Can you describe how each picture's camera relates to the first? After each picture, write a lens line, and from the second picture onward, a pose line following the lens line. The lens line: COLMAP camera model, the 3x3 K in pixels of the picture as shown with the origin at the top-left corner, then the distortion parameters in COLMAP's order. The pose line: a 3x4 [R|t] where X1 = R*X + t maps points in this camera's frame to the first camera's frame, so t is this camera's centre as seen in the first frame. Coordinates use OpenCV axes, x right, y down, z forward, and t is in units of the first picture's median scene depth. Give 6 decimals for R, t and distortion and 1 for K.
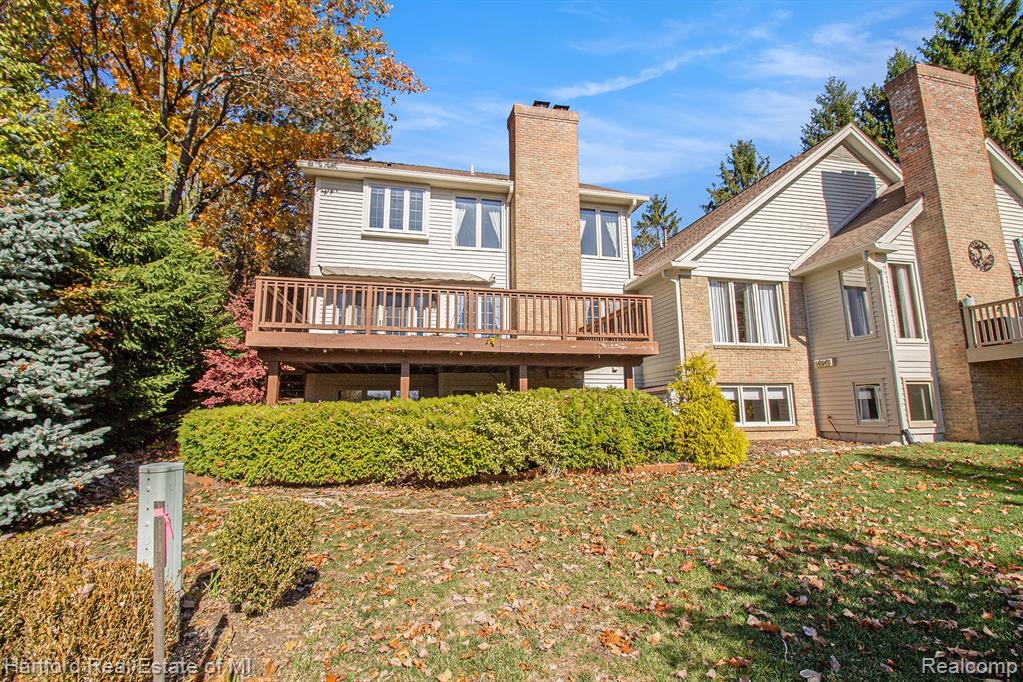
lens RADIAL K [[467.2, 0, 511.4], [0, 467.2, 338.9], [0, 0, 1]] dist [-0.000493, 0.000181]
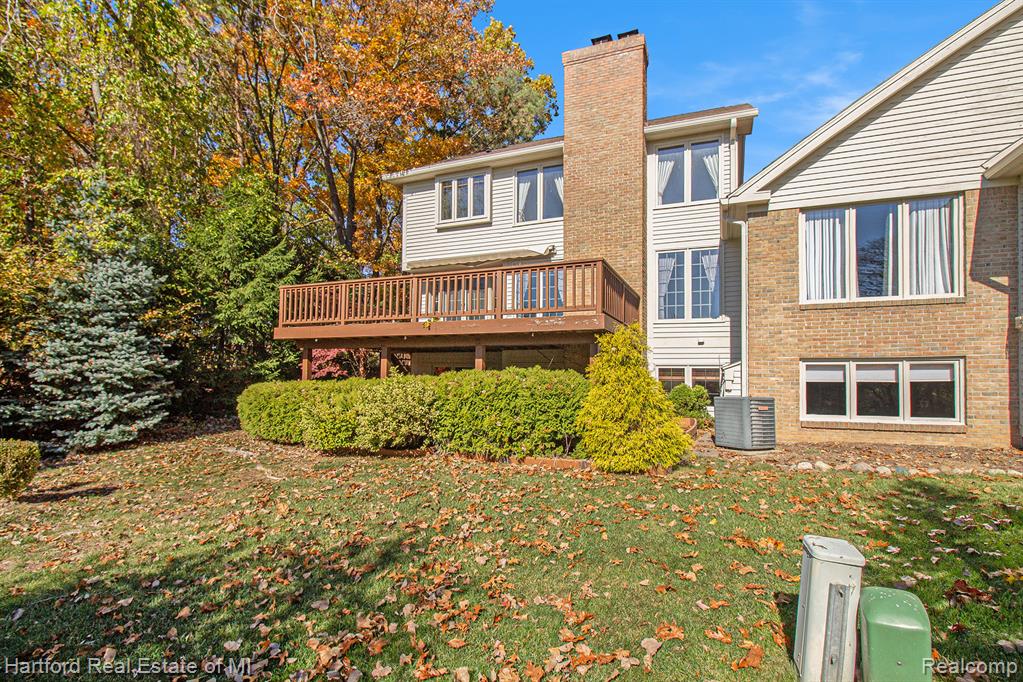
lens RADIAL K [[483.3, 0, 511.6], [0, 483.3, 341.7], [0, 0, 1]] dist [-0.012378, -0.000181]
pose [[0.820813, -0.032157, -0.570291, 0.461694], [0.070378, 0.996500, 0.045105, 0.004452], [0.566844, -0.077159, 0.820204, 0.142065]]
